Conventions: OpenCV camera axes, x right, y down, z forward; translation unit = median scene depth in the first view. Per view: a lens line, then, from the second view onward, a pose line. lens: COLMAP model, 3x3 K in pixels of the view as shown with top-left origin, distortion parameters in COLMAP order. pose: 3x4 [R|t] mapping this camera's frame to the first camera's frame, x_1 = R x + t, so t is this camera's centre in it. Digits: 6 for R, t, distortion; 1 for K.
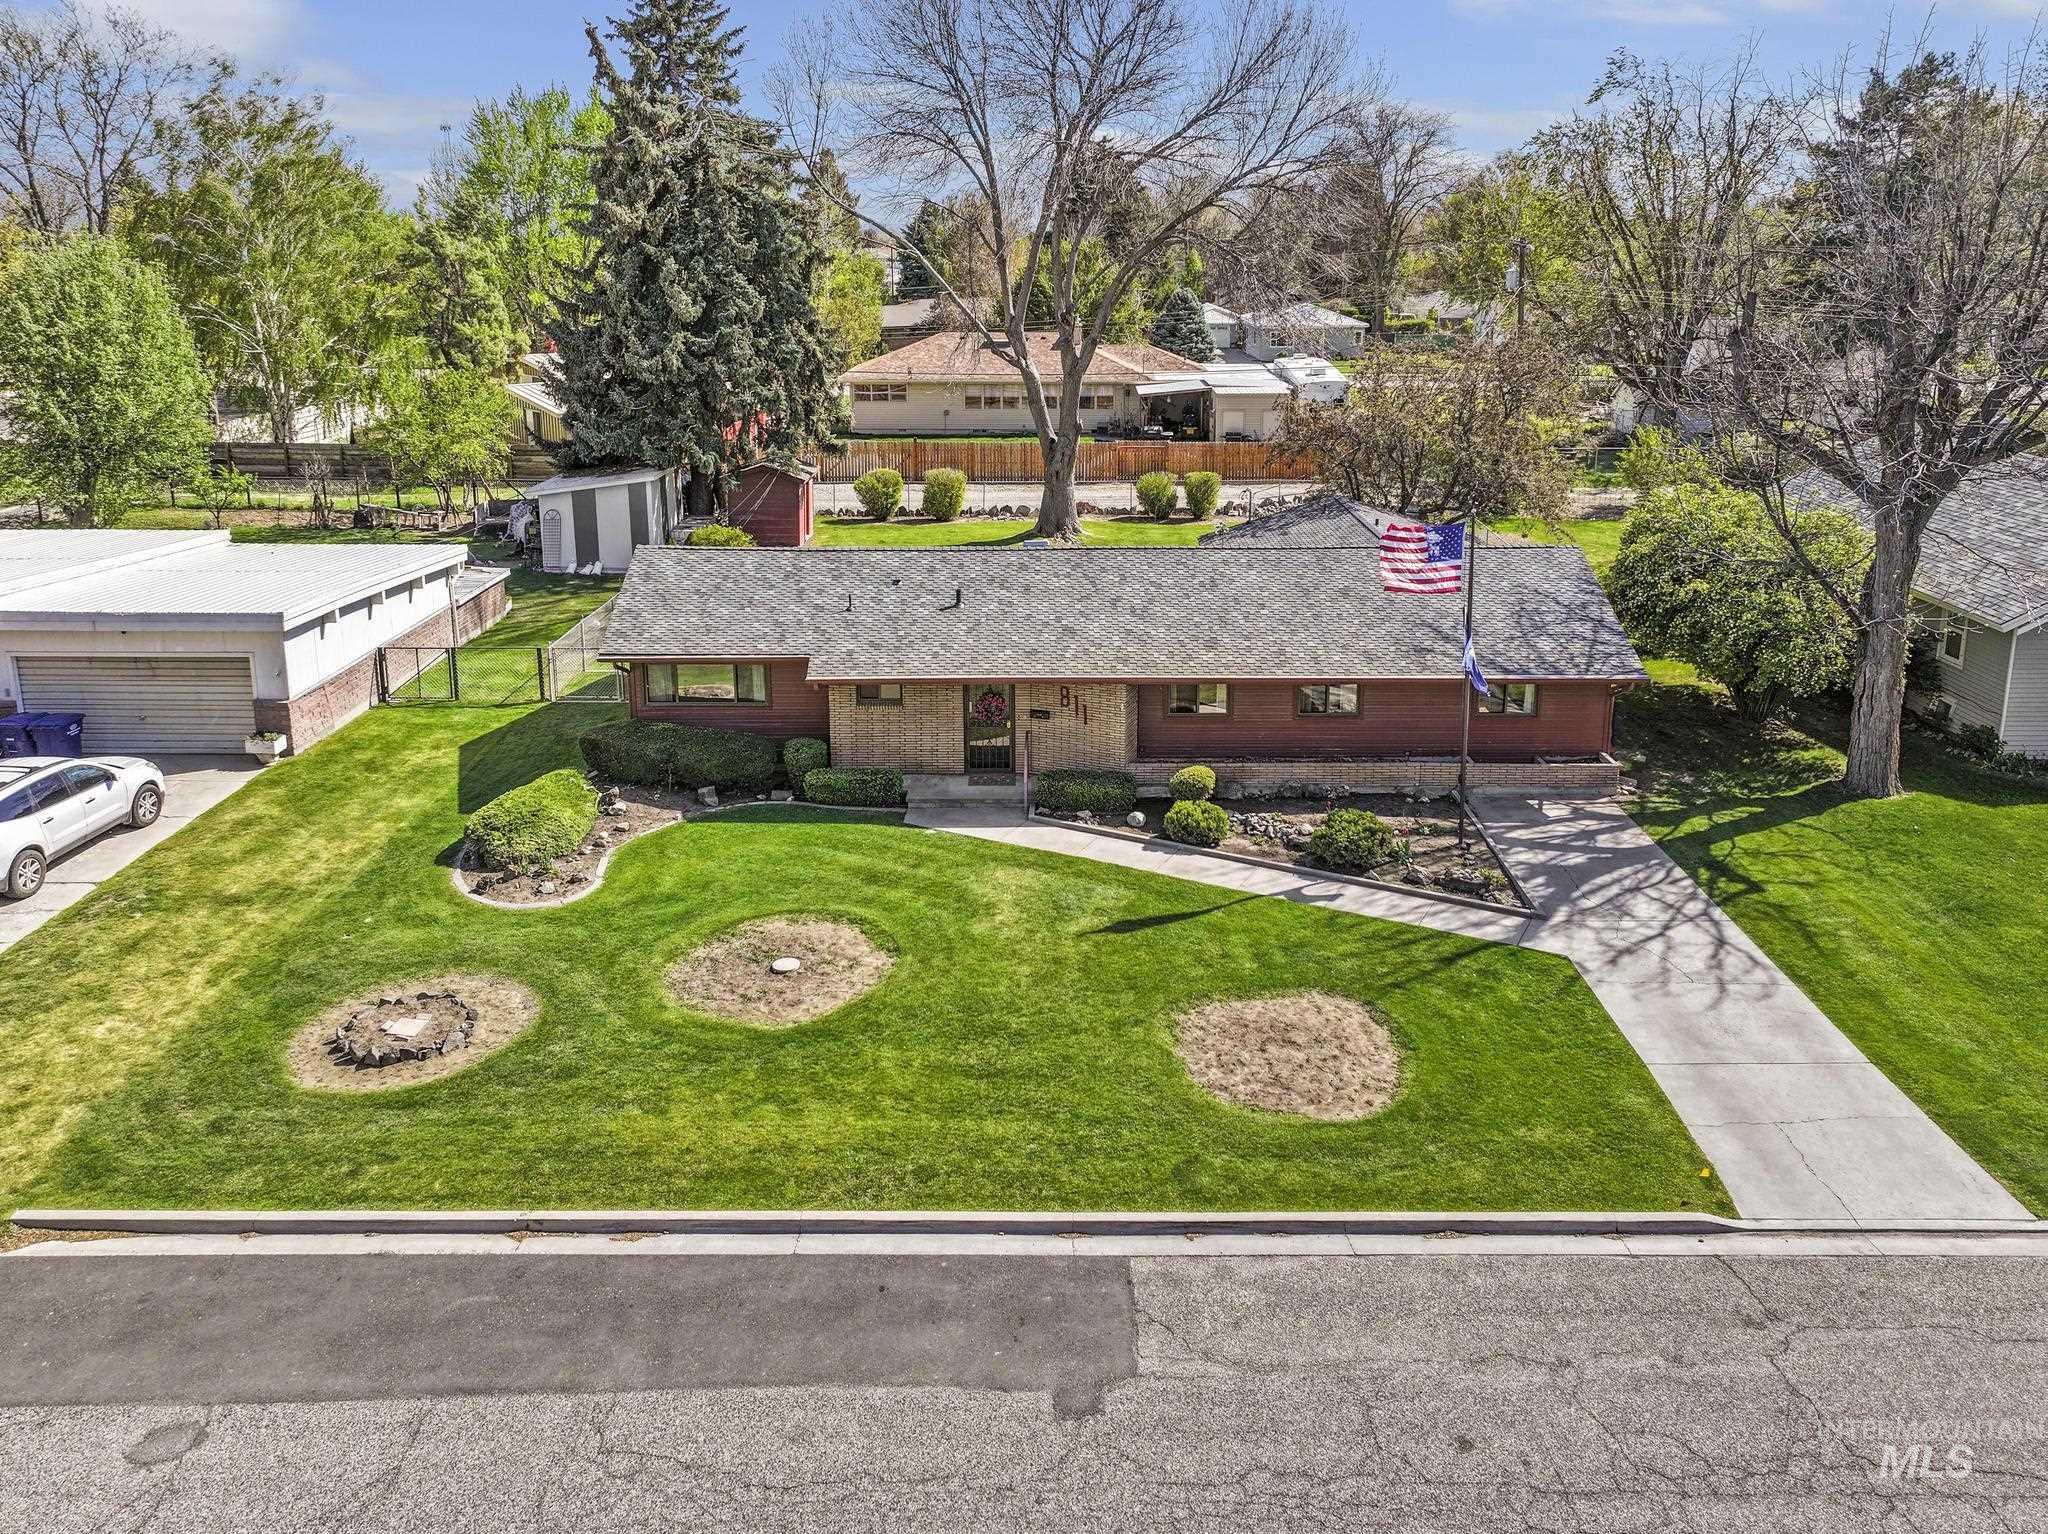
lens RADIAL K [[1469.2, 0, 1019.8], [0, 1469.2, 765.5], [0, 0, 1]] dist [-0.001632, 0.012086]
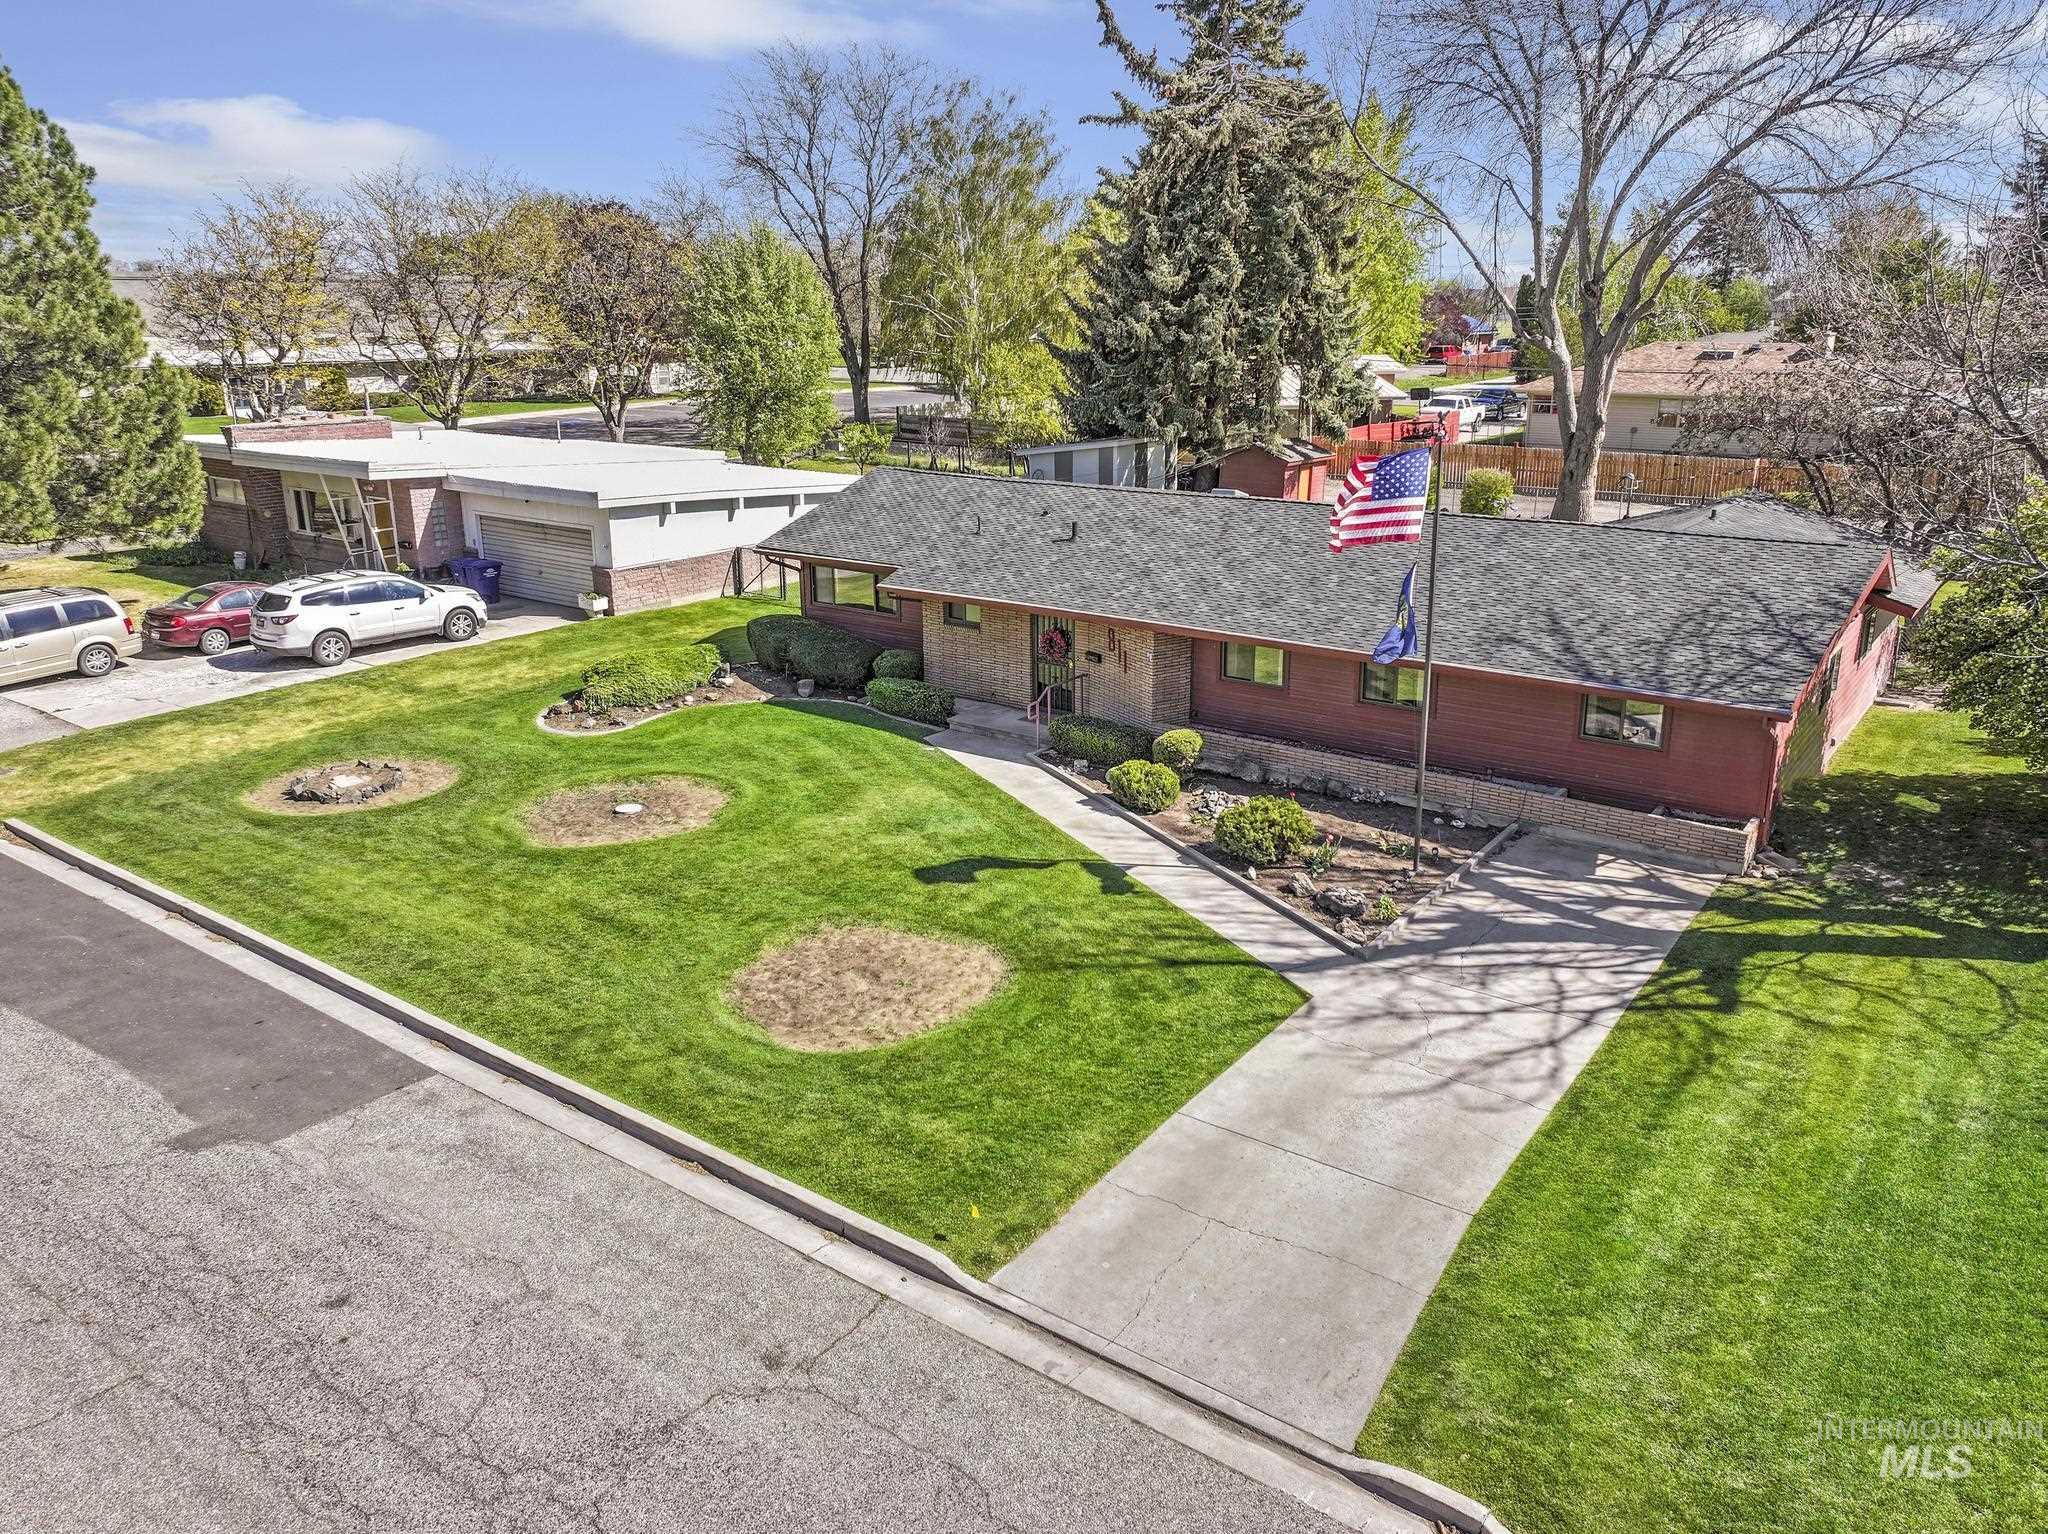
lens RADIAL K [[1469.2, 0, 1019.3], [0, 1469.2, 780.1], [0, 0, 1]] dist [-0.001632, 0.012086]
pose [[0.808137, 0.181963, -0.560182, 0.605943], [-0.195426, 0.980042, 0.036416, 0.020331], [0.555628, 0.080045, 0.827569, 0.259171]]
